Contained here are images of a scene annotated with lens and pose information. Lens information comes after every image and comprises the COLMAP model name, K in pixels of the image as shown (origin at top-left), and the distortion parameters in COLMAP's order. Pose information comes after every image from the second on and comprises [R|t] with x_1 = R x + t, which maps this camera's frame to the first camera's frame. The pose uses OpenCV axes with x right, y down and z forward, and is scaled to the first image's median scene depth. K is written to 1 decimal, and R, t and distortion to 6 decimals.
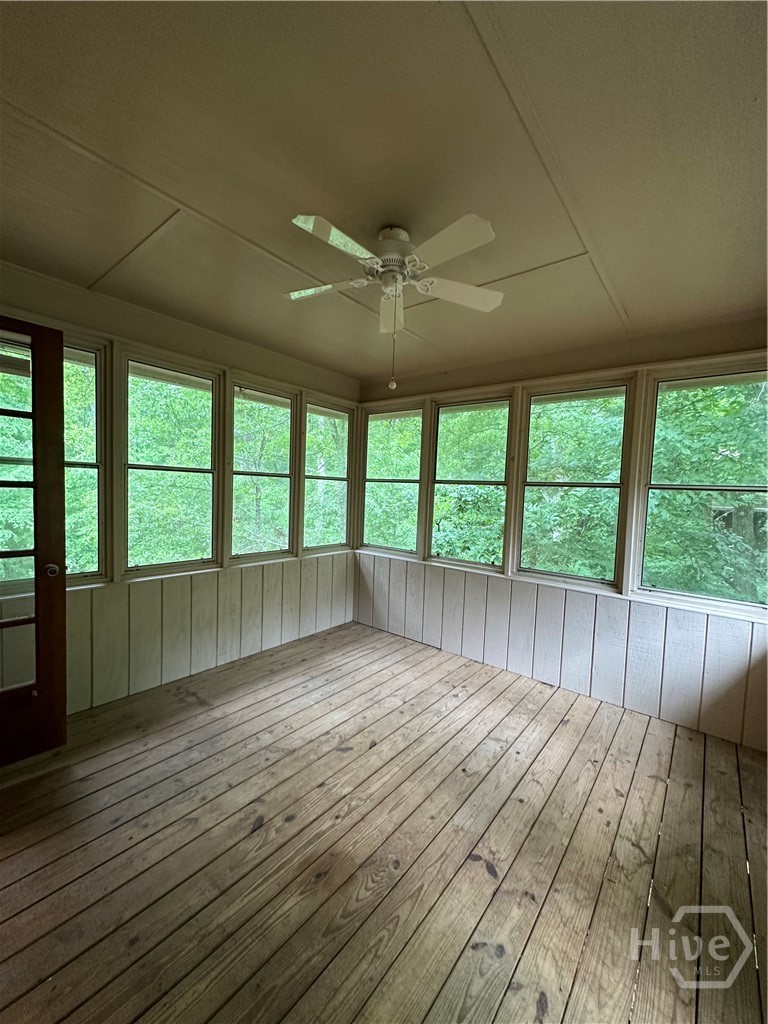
lens RADIAL K [[407.2, 0, 383.1], [0, 407.2, 511.4], [0, 0, 1]] dist [-0.004143, 0.000638]
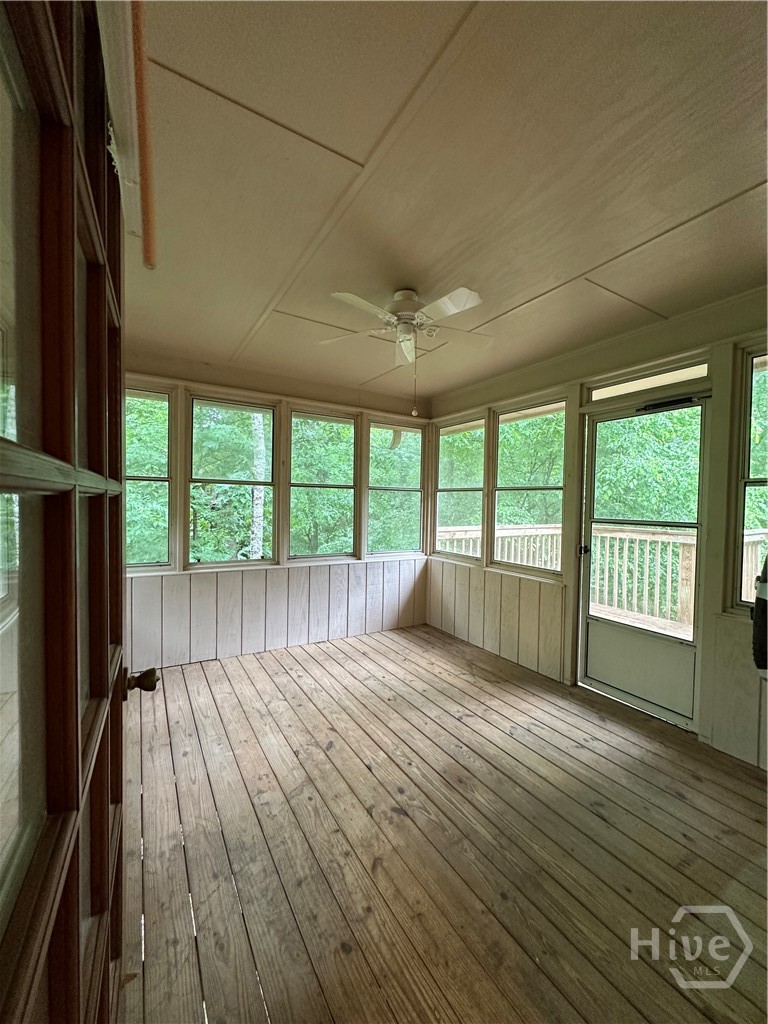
lens RADIAL K [[407.2, 0, 383.1], [0, 407.2, 511.4], [0, 0, 1]] dist [-0.004143, 0.000638]
pose [[0.340194, -0.053970, 0.938805, -0.962046], [0.042845, 0.998204, 0.041858, -0.040585], [-0.939379, 0.025983, 0.341896, 0.499514]]
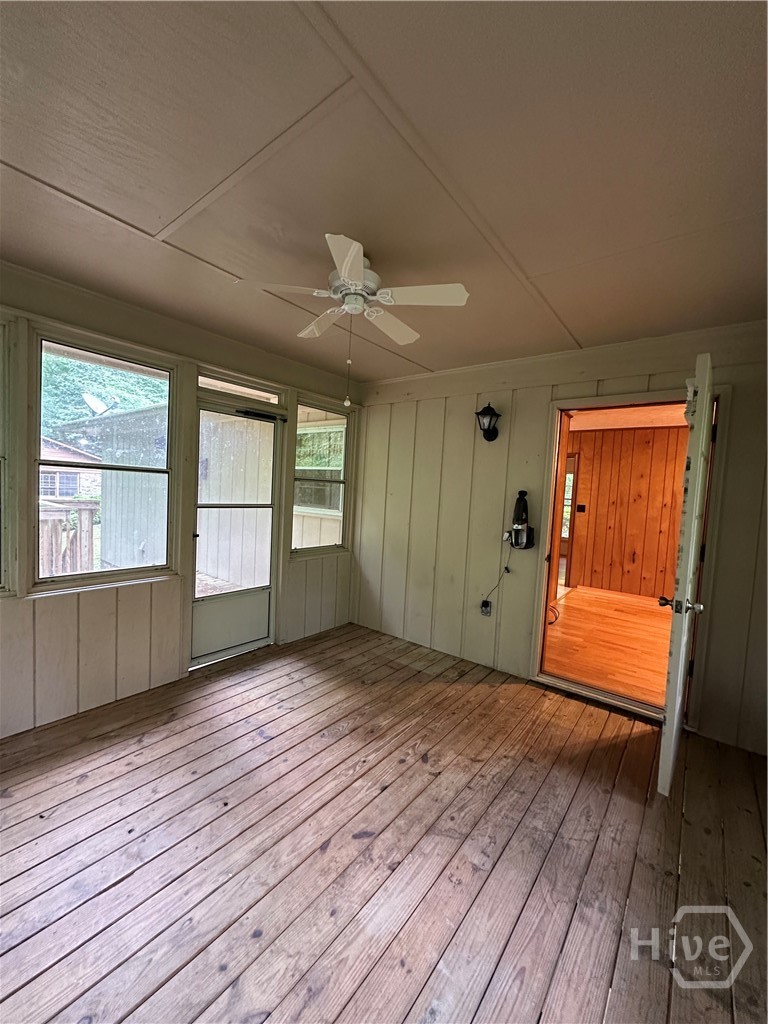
lens RADIAL K [[407.2, 0, 383.1], [0, 407.2, 511.4], [0, 0, 1]] dist [-0.004143, 0.000638]
pose [[-0.996093, -0.086151, -0.019398, -0.062311], [-0.087695, 0.990855, 0.102545, -0.101181], [0.010386, 0.103845, -0.994539, 1.672170]]
